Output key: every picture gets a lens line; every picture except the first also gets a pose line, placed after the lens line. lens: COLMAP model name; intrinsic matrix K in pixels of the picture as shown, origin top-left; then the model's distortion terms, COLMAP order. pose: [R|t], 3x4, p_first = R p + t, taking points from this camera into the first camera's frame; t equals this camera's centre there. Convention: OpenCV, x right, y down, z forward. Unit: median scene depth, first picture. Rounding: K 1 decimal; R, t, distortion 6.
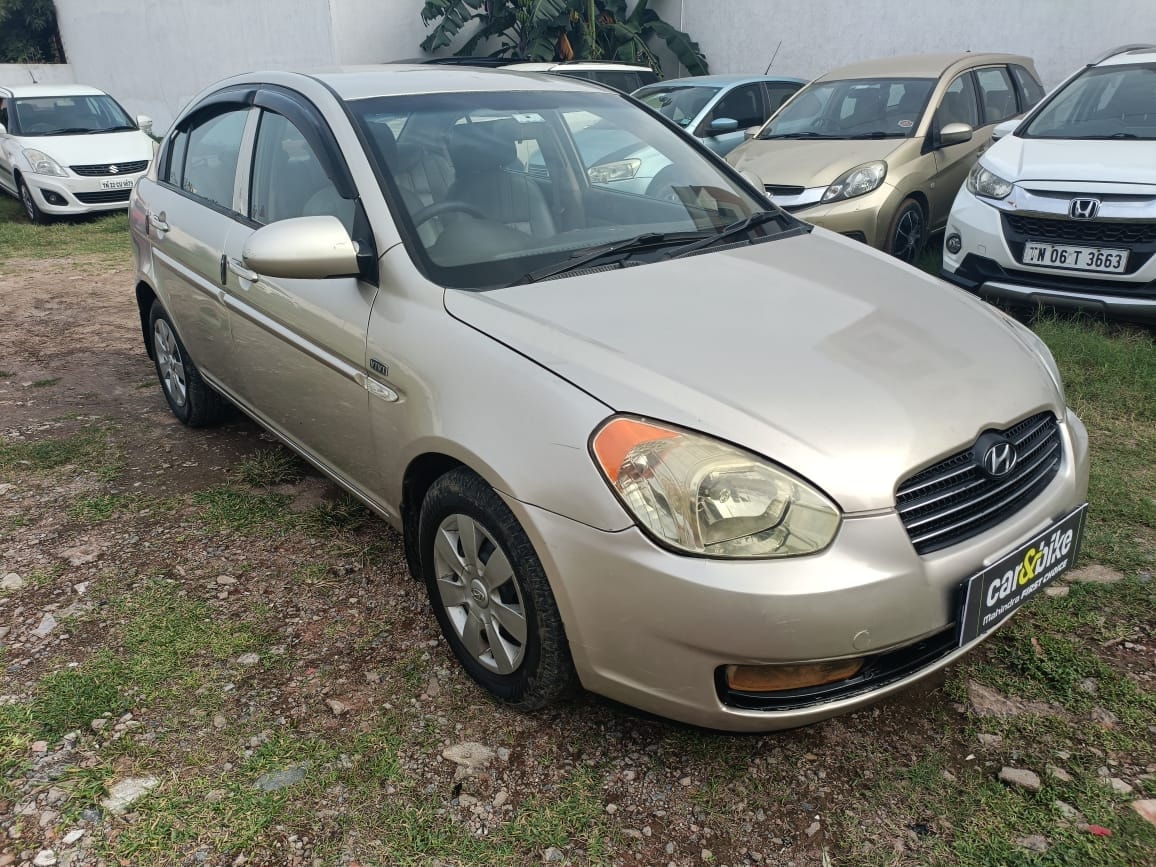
lens RADIAL K [[850.8, 0, 578.0], [0, 850.8, 433.5], [0, 0, 1]] dist [0.051534, -0.055973]
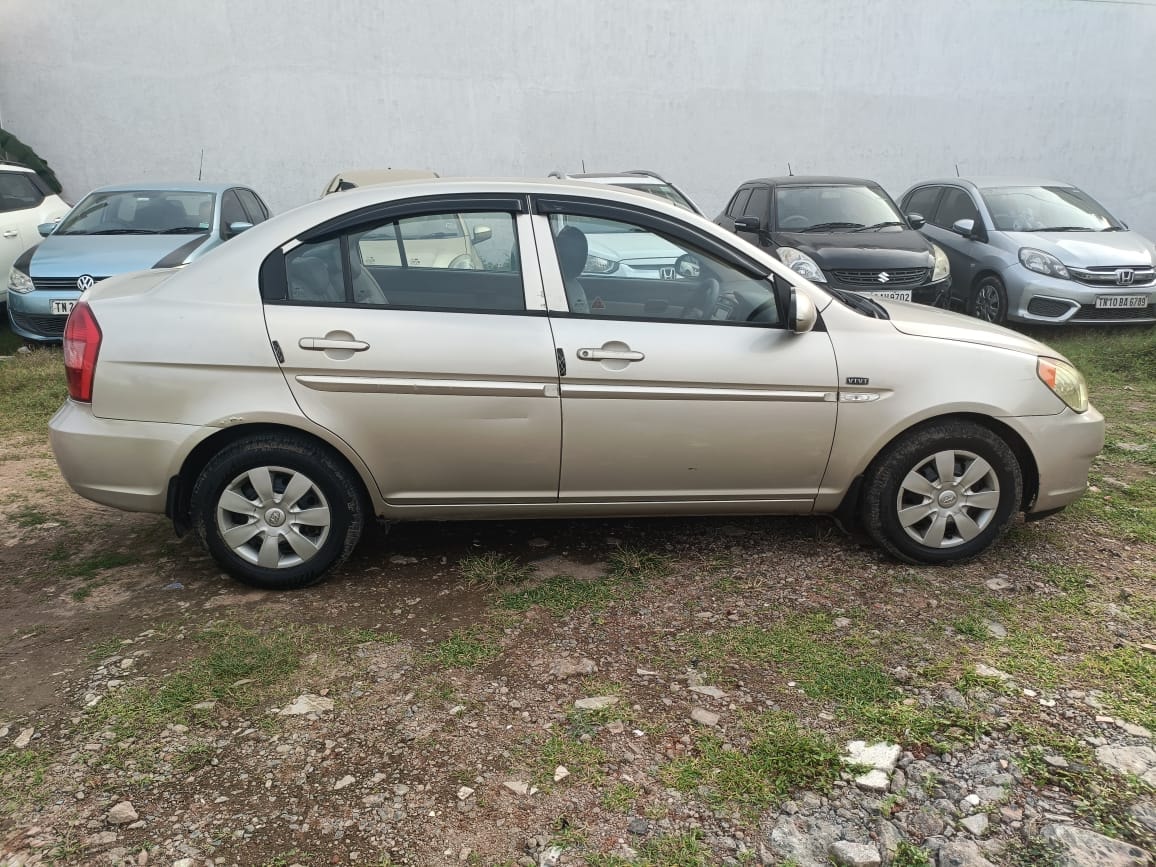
lens RADIAL K [[850.8, 0, 578.0], [0, 850.8, 433.5], [0, 0, 1]] dist [0.051534, -0.055973]
pose [[0.582073, -0.209336, 0.785729, -0.764487], [0.294473, 0.954971, 0.036279, -0.084673], [-0.757942, 0.210259, 0.617507, 0.214444]]
